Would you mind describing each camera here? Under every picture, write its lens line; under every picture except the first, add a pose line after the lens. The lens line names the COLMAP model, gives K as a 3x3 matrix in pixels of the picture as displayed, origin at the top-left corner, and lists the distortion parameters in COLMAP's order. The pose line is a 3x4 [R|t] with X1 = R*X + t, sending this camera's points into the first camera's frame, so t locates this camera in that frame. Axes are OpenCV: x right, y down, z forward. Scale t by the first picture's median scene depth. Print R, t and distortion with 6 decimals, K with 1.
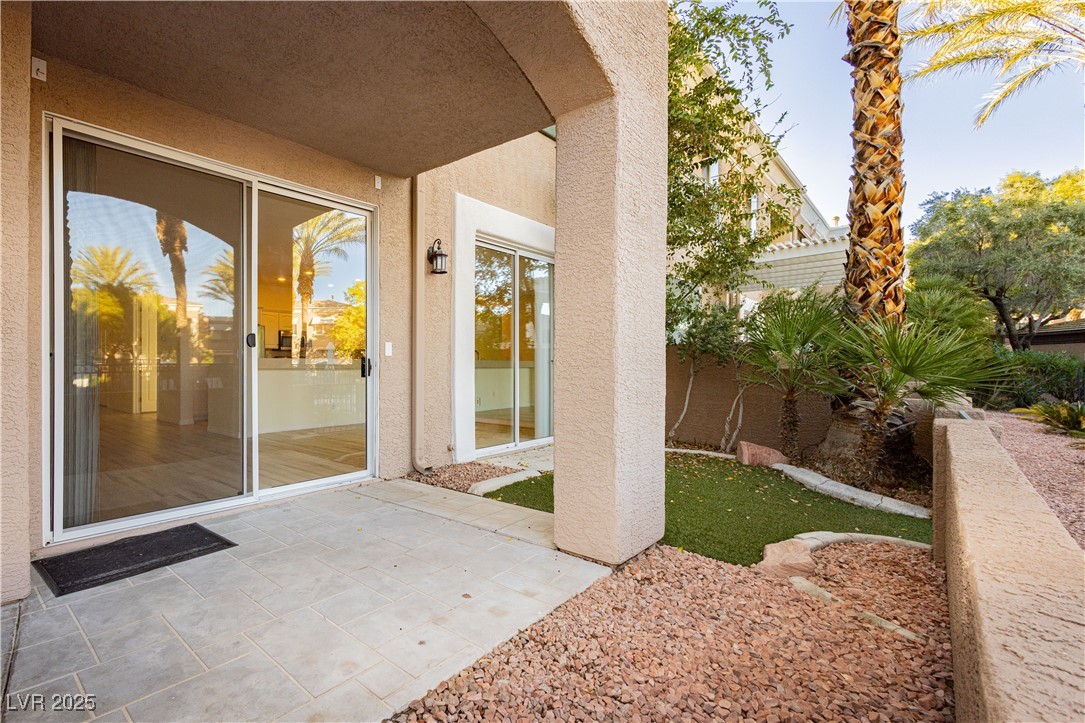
lens RADIAL K [[494.6, 0, 436.5], [0, 494.6, 360.3], [0, 0, 1]] dist [0.001477, 0.000370]
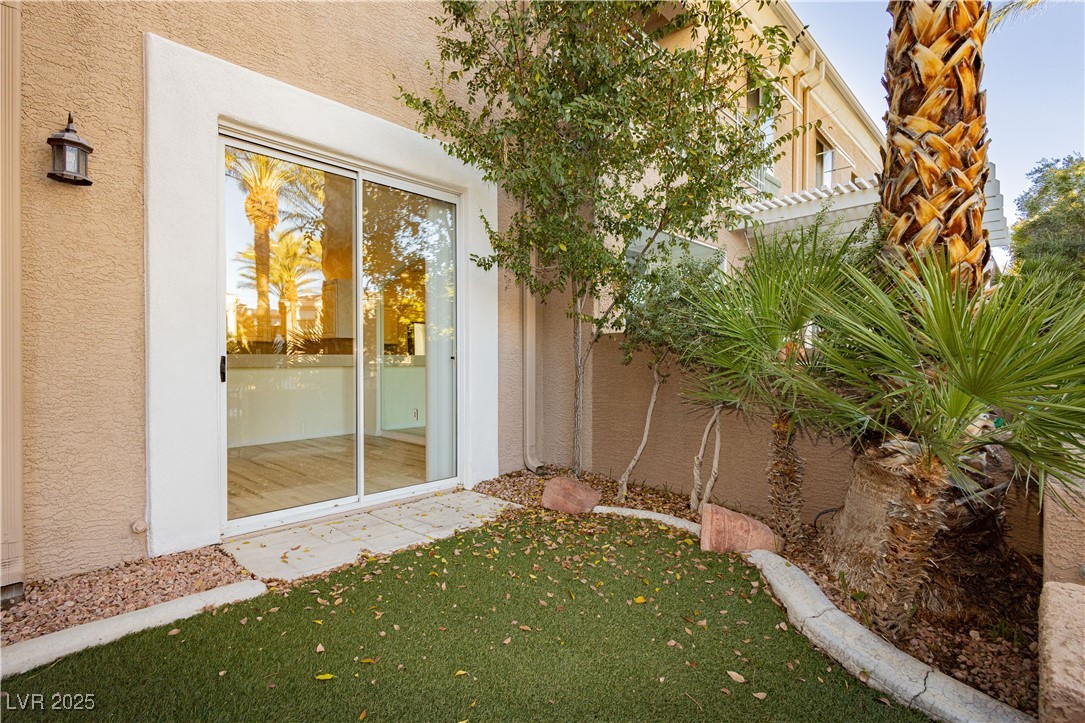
lens RADIAL K [[516.9, 0, 554.2], [0, 516.9, 357.0], [0, 0, 1]] dist [0.002317, -0.000423]
pose [[0.999487, 0.002149, 0.031961, 0.484782], [-0.002270, 0.999990, 0.003750, -0.003455], [-0.031953, -0.003821, 0.999482, 0.484103]]
